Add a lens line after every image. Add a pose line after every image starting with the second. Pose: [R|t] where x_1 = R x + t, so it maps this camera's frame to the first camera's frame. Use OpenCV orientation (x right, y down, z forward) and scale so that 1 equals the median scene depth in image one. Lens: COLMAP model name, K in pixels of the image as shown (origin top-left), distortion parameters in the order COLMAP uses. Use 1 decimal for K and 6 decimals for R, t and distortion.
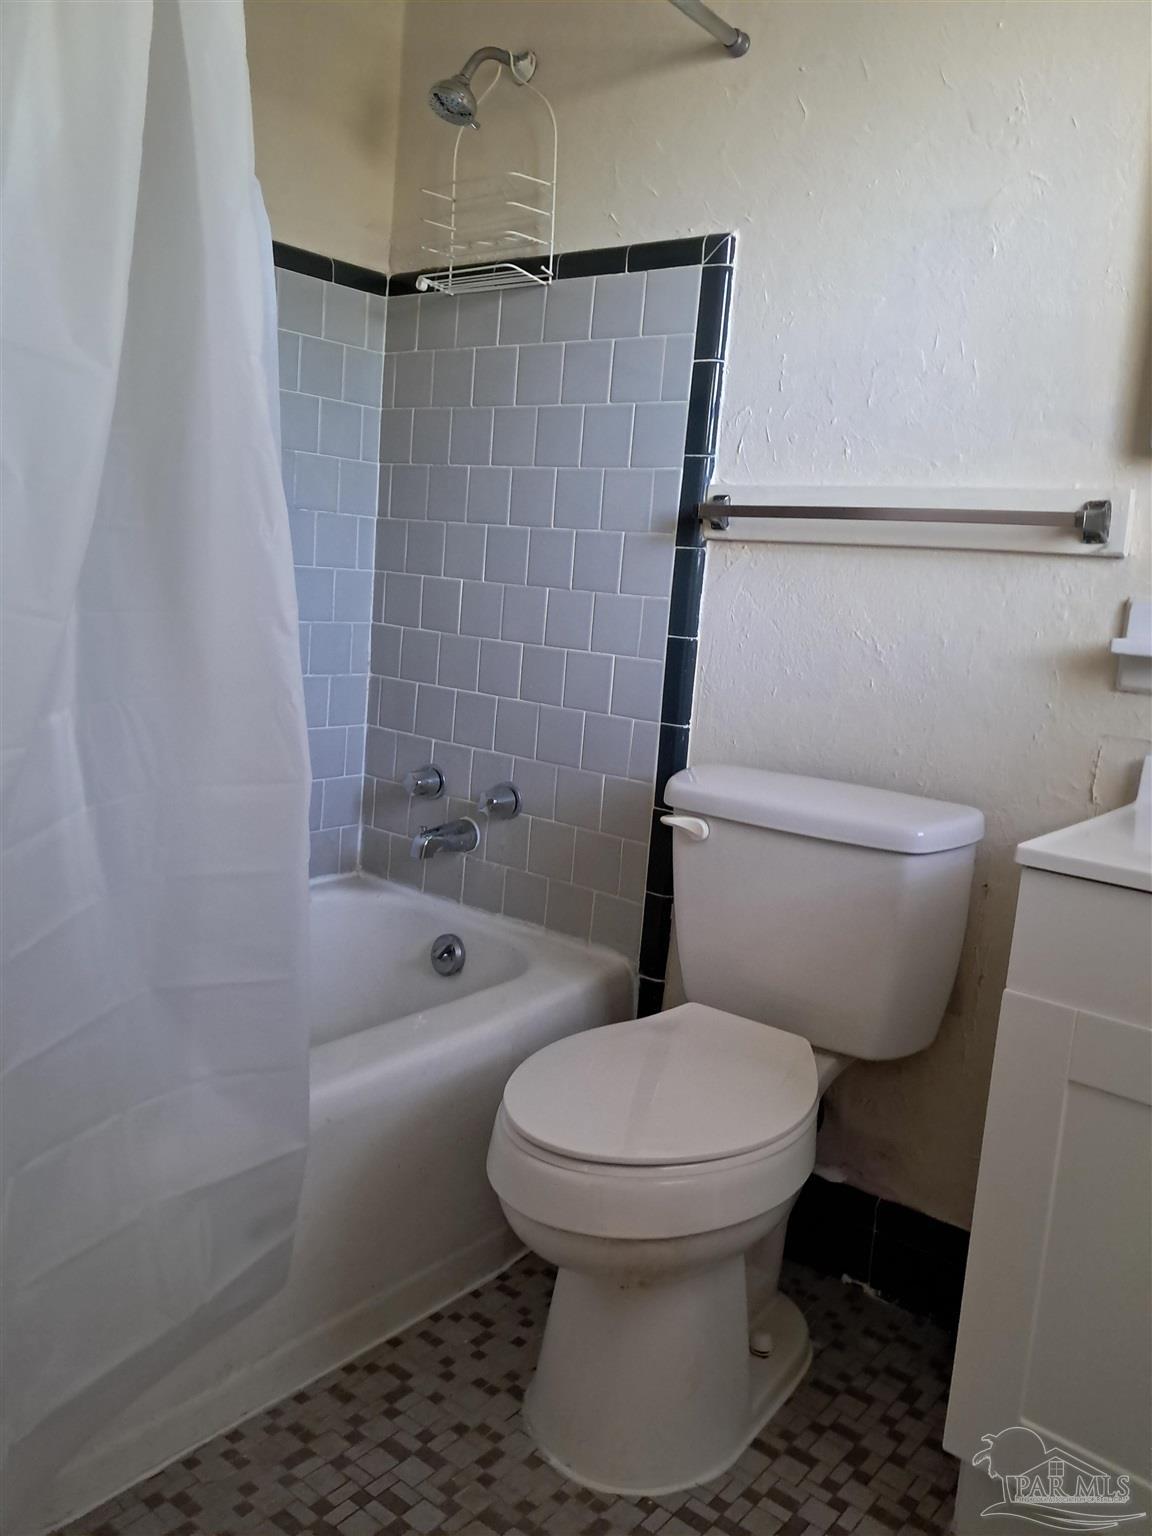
lens RADIAL K [[1219.7, 0, 574.0], [0, 1219.7, 765.2], [0, 0, 1]] dist [0.029189, -0.042567]
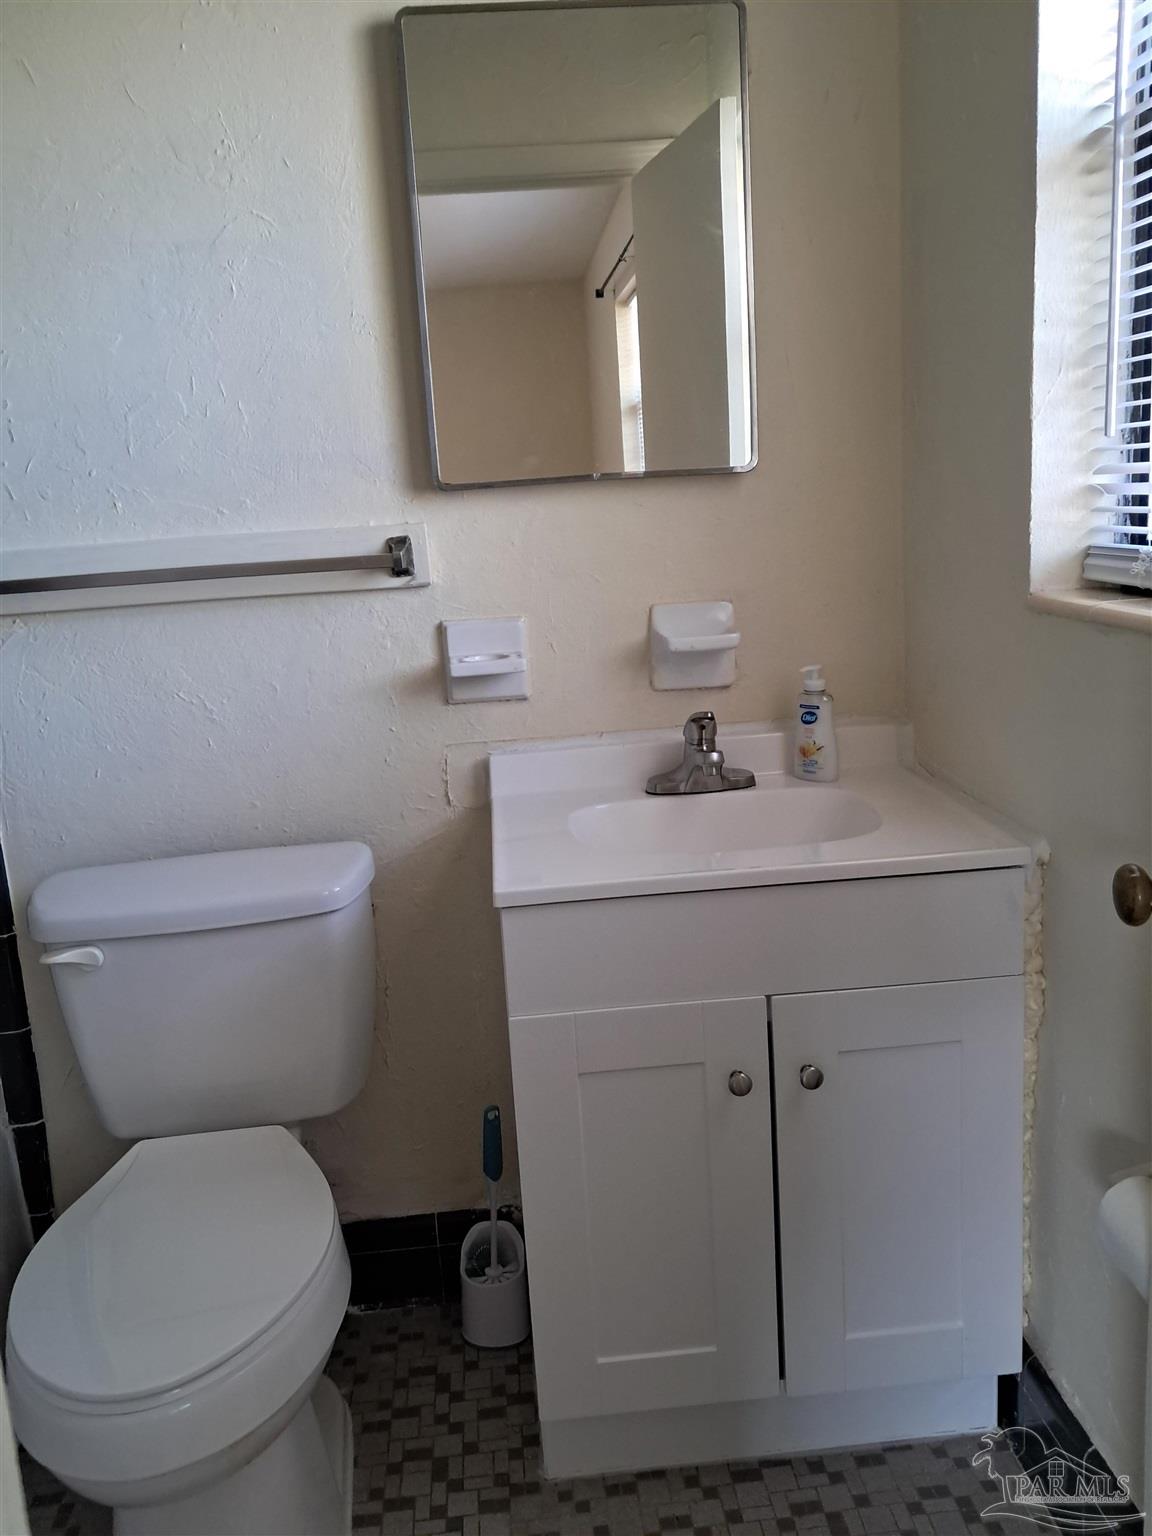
lens RADIAL K [[1219.7, 0, 574.9], [0, 1219.7, 767.3], [0, 0, 1]] dist [0.029189, -0.042567]
pose [[0.713496, -0.269828, 0.646620, -0.197275], [0.220009, 0.962474, 0.158867, -0.154494], [-0.665222, 0.028911, 0.746086, 0.110660]]
